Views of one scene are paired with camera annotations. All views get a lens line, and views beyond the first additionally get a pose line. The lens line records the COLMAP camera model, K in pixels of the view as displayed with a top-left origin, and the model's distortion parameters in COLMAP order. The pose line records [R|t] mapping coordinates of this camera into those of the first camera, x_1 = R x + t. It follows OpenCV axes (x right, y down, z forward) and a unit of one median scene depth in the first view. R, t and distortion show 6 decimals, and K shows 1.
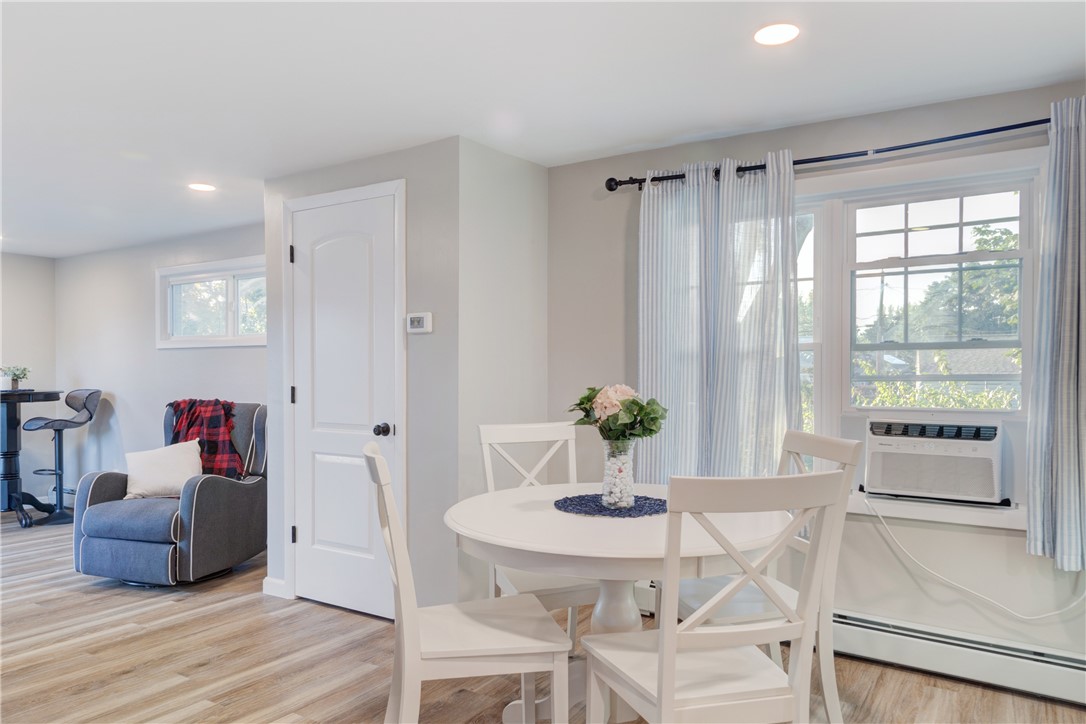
lens RADIAL K [[737.9, 0, 566.5], [0, 737.9, 396.8], [0, 0, 1]] dist [0.003480, -0.005085]
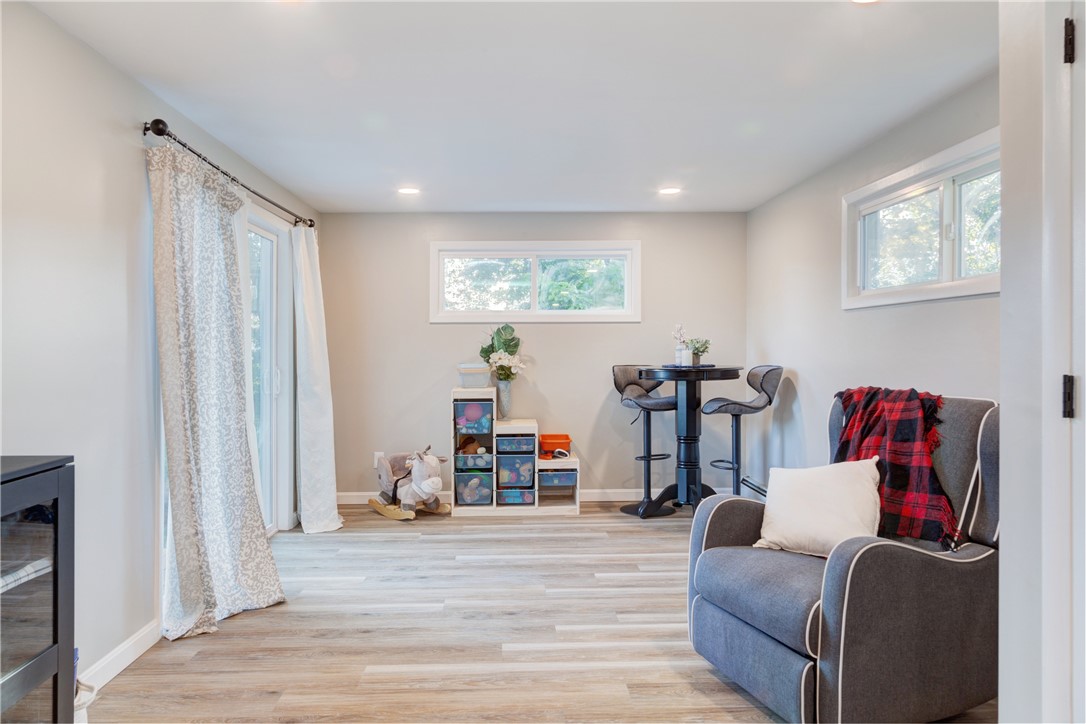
lens RADIAL K [[737.9, 0, 532.9], [0, 737.9, 356.2], [0, 0, 1]] dist [0.003480, -0.005085]
pose [[0.557340, 0.001630, -0.830283, -0.170626], [-0.013578, 0.999882, -0.007152, -0.014740], [0.830173, 0.015260, 0.557296, 0.456702]]
